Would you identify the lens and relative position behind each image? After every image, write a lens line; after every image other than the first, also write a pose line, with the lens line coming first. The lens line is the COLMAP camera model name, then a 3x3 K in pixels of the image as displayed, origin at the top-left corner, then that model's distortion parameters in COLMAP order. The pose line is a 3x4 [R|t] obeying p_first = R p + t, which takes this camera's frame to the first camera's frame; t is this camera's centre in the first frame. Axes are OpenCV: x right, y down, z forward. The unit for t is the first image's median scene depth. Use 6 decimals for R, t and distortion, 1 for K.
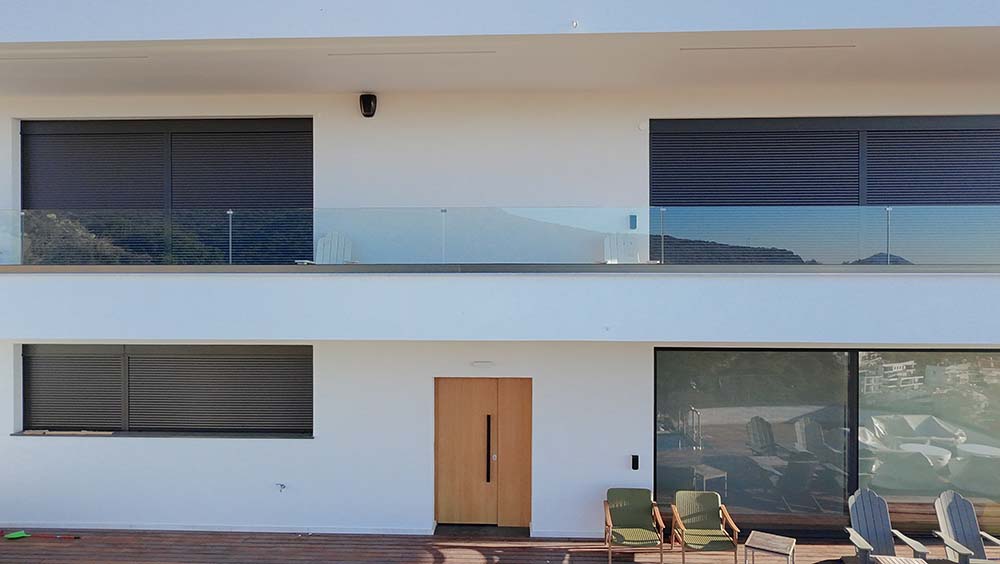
lens RADIAL K [[655.7, 0, 501.0], [0, 655.7, 285.2], [0, 0, 1]] dist [0.006096, -0.005615]
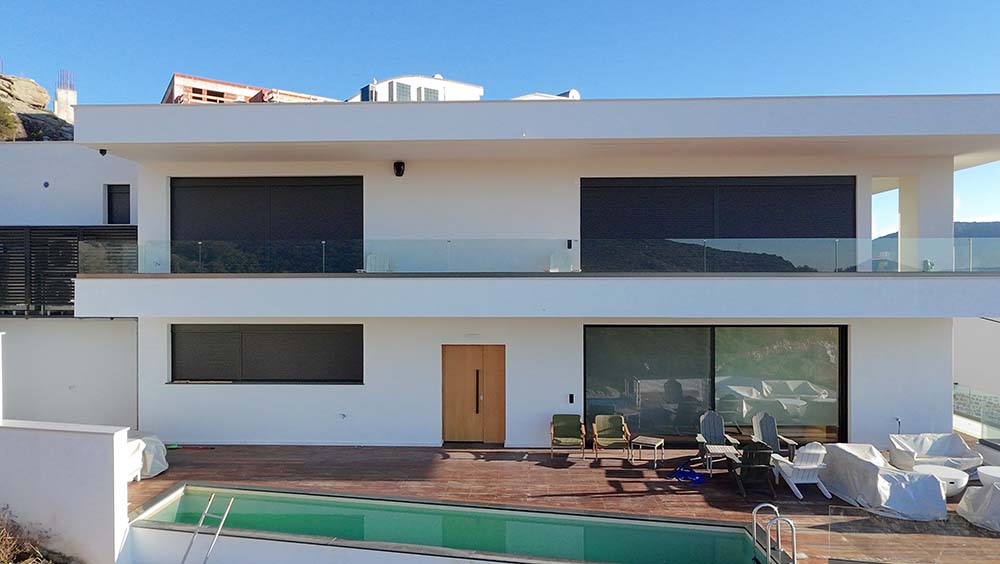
lens RADIAL K [[655.7, 0, 499.8], [0, 655.7, 284.1], [0, 0, 1]] dist [0.006096, -0.005615]
pose [[0.999997, -0.001944, 0.001137, 0.032788], [0.001946, 0.999997, -0.001477, 0.000391], [-0.001134, 0.001479, 0.999998, -0.549749]]
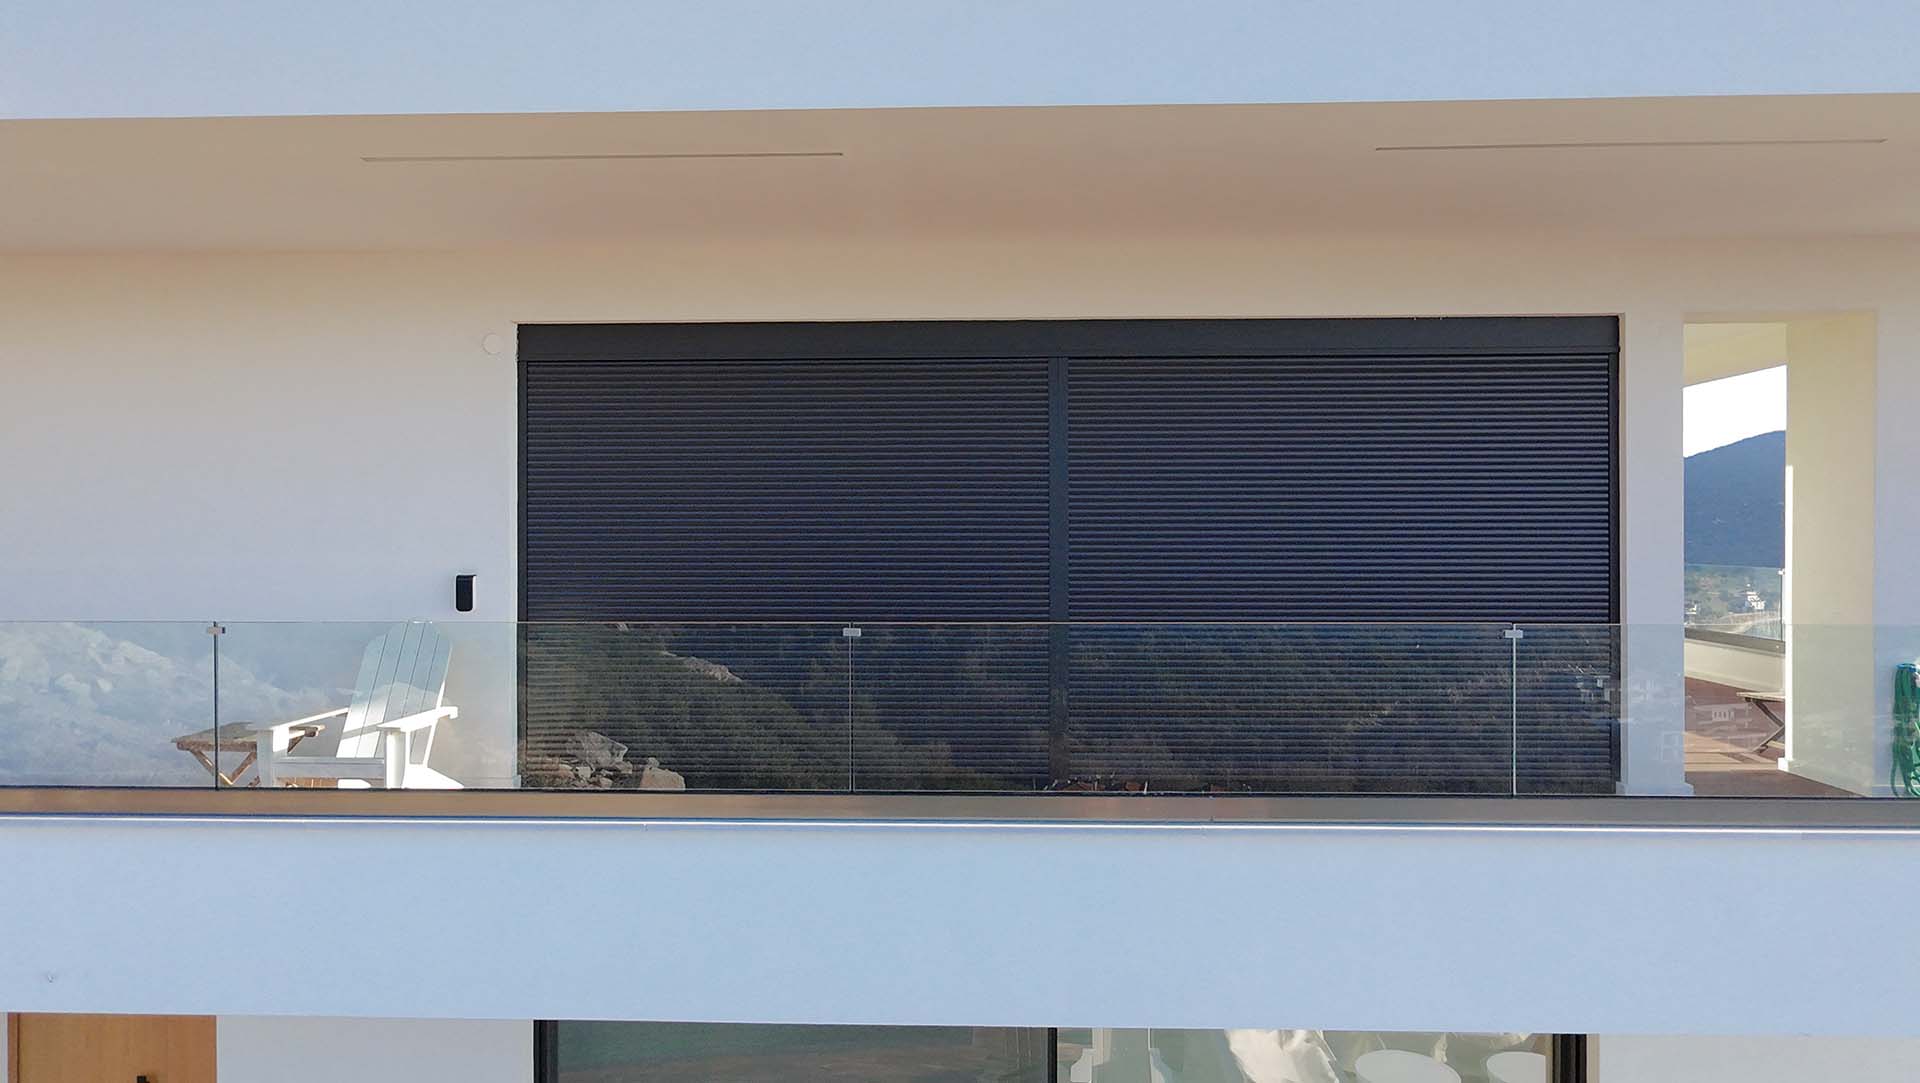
lens RADIAL K [[1258.9, 0, 959.7], [0, 1258.9, 535.4], [0, 0, 1]] dist [0.006096, -0.005615]
pose [[0.999992, -0.000039, -0.004030, 0.489402], [0.000035, 1.000000, -0.000910, -0.127559], [0.004030, 0.000910, 0.999991, 0.257347]]
